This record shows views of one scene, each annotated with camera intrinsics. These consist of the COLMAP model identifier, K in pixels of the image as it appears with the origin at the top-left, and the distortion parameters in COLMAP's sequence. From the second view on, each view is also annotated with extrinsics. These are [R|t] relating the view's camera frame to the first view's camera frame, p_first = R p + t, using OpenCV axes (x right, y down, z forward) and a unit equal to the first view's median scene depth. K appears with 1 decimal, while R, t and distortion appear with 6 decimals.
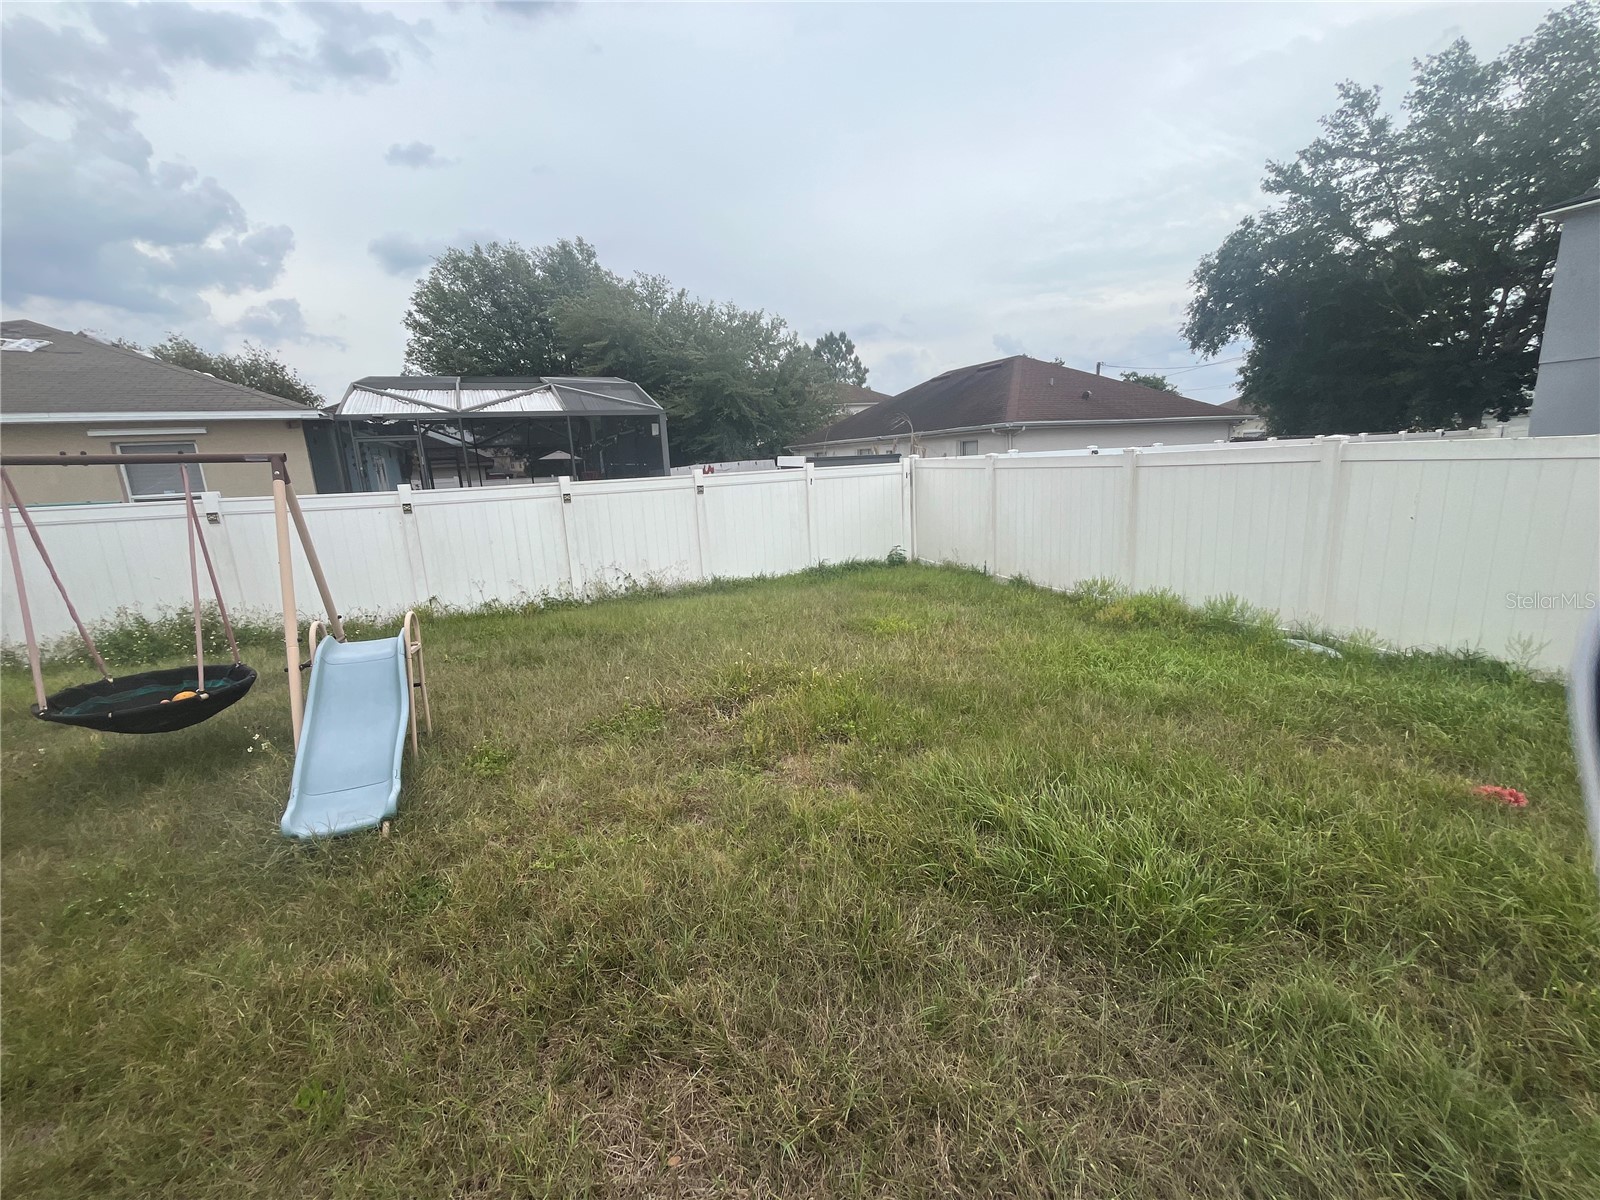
lens RADIAL K [[653.3, 0, 804.1], [0, 653.3, 611.5], [0, 0, 1]] dist [-0.006294, 0.001146]
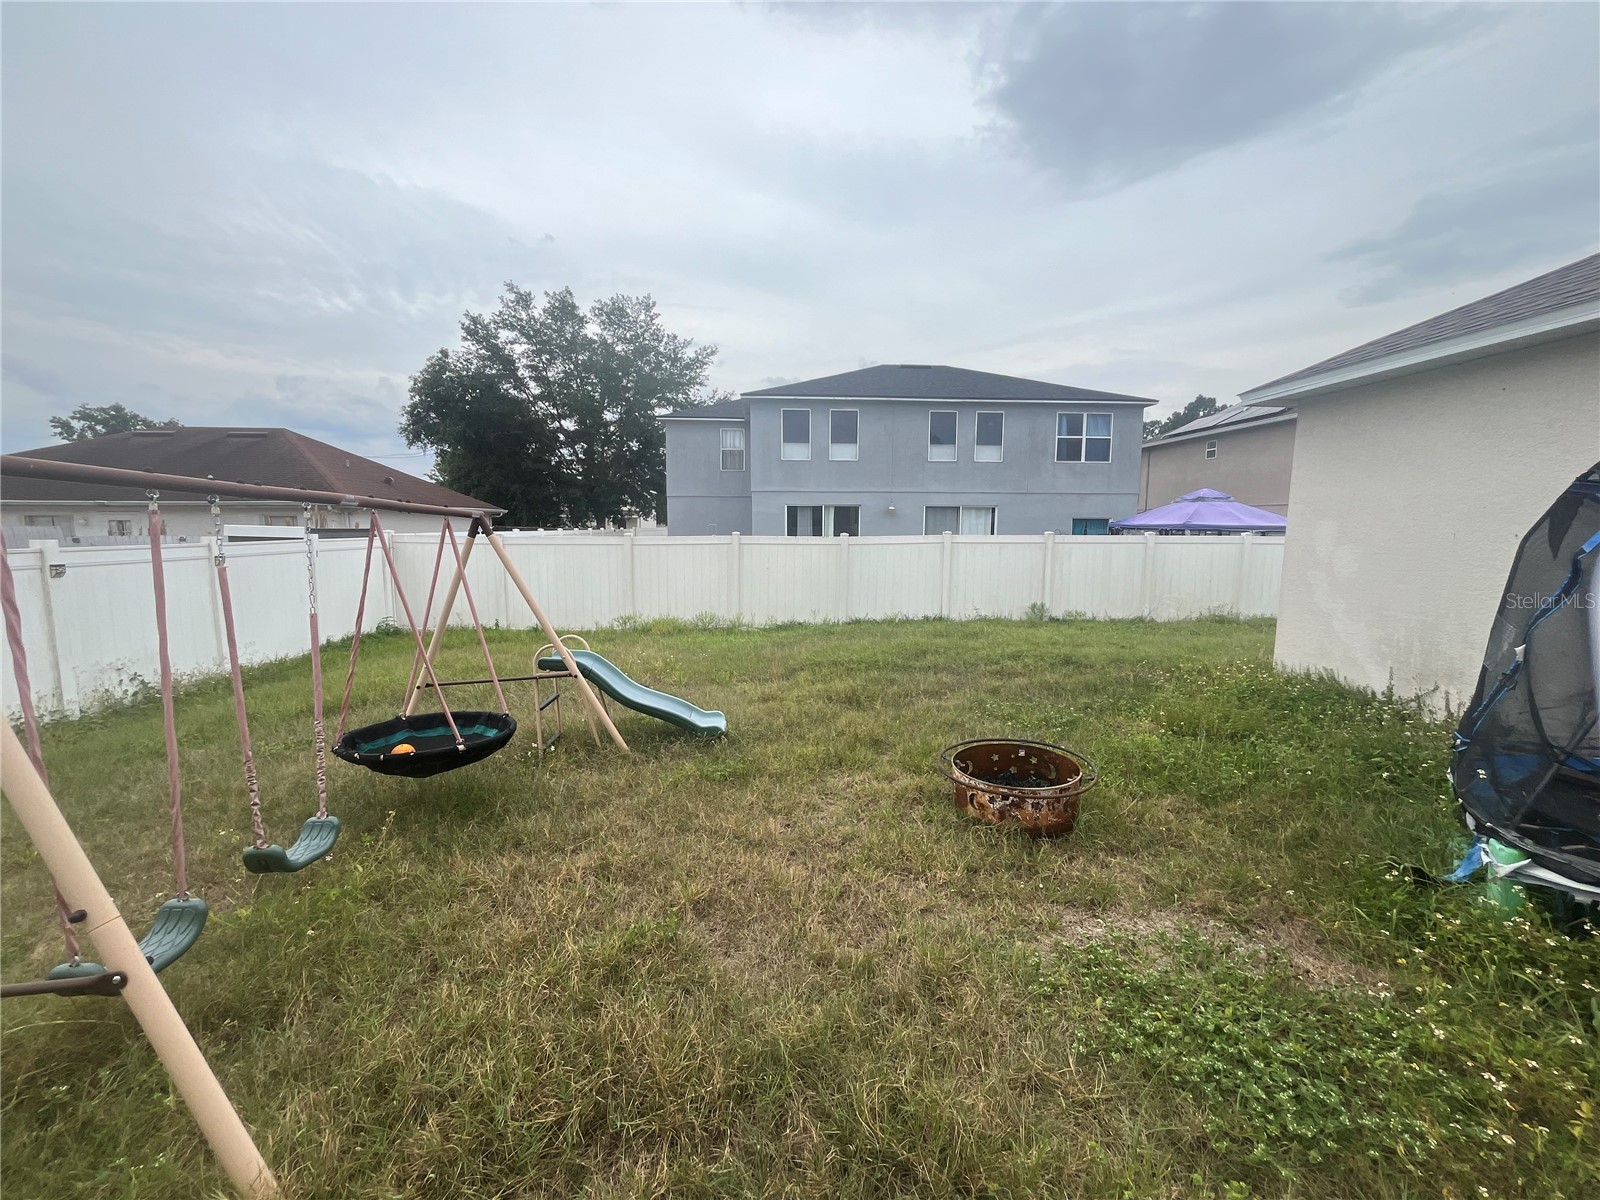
lens RADIAL K [[653.3, 0, 807.1], [0, 653.3, 605.3], [0, 0, 1]] dist [-0.006294, 0.001146]
pose [[0.371197, -0.059916, 0.926619, -0.249139], [0.187938, 0.982110, -0.011783, 0.006406], [-0.909336, 0.178521, 0.375817, 0.013697]]
